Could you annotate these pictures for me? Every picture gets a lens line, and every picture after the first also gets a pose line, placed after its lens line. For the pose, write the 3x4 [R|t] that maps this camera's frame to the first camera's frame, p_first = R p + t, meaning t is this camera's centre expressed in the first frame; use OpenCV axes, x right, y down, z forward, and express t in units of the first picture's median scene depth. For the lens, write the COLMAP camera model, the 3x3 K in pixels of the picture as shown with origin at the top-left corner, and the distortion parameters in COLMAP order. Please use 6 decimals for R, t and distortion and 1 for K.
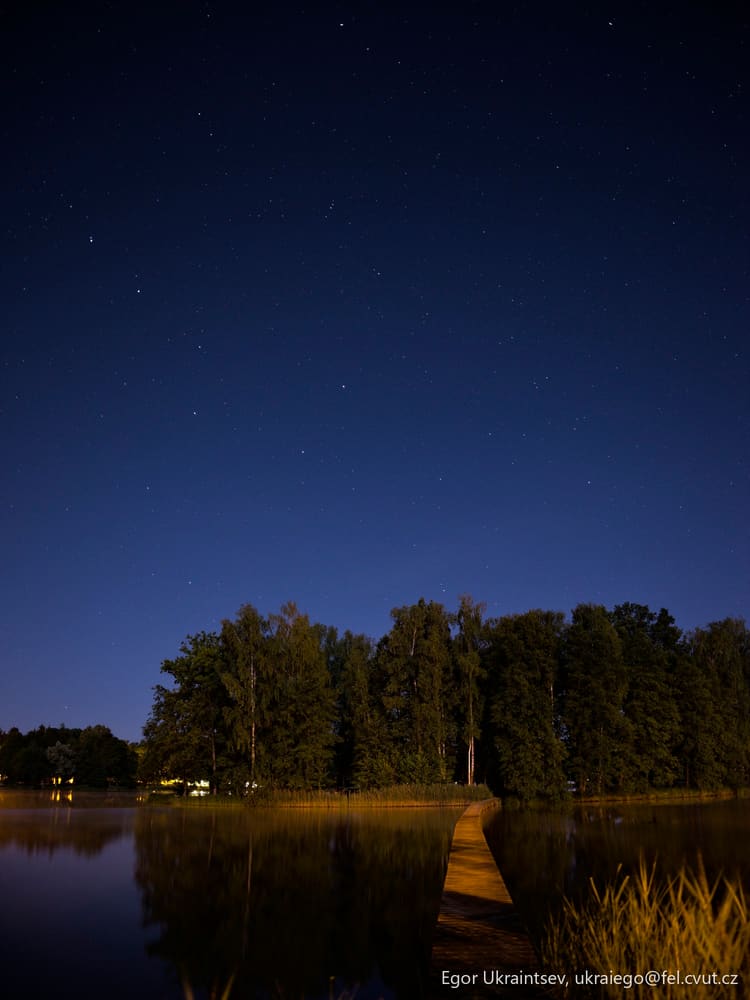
lens RADIAL K [[819.4, 0, 375.0], [0, 819.4, 500.0], [0, 0, 1]] dist [-0.141275, 0.082493]
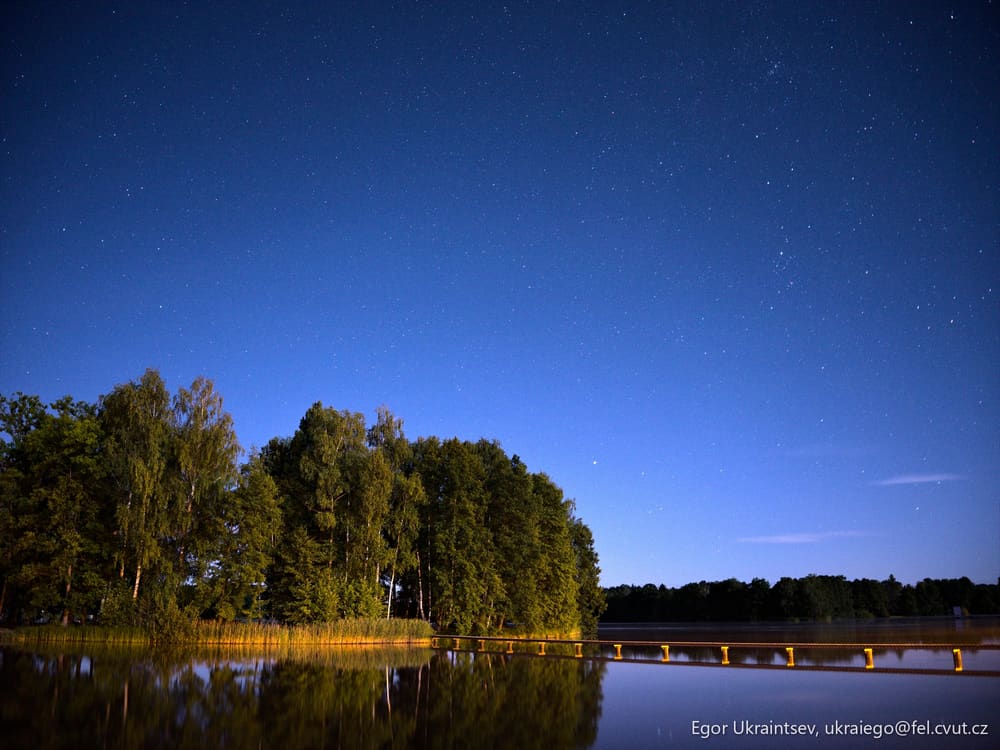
lens RADIAL K [[819.4, 0, 500.0], [0, 819.4, 375.0], [0, 0, 1]] dist [-0.141275, 0.082493]
pose [[0.747194, 0.199058, 0.634095, -0.430392], [-0.229031, 0.972772, -0.035495, 0.098131], [-0.623895, -0.118706, 0.772440, 0.276009]]
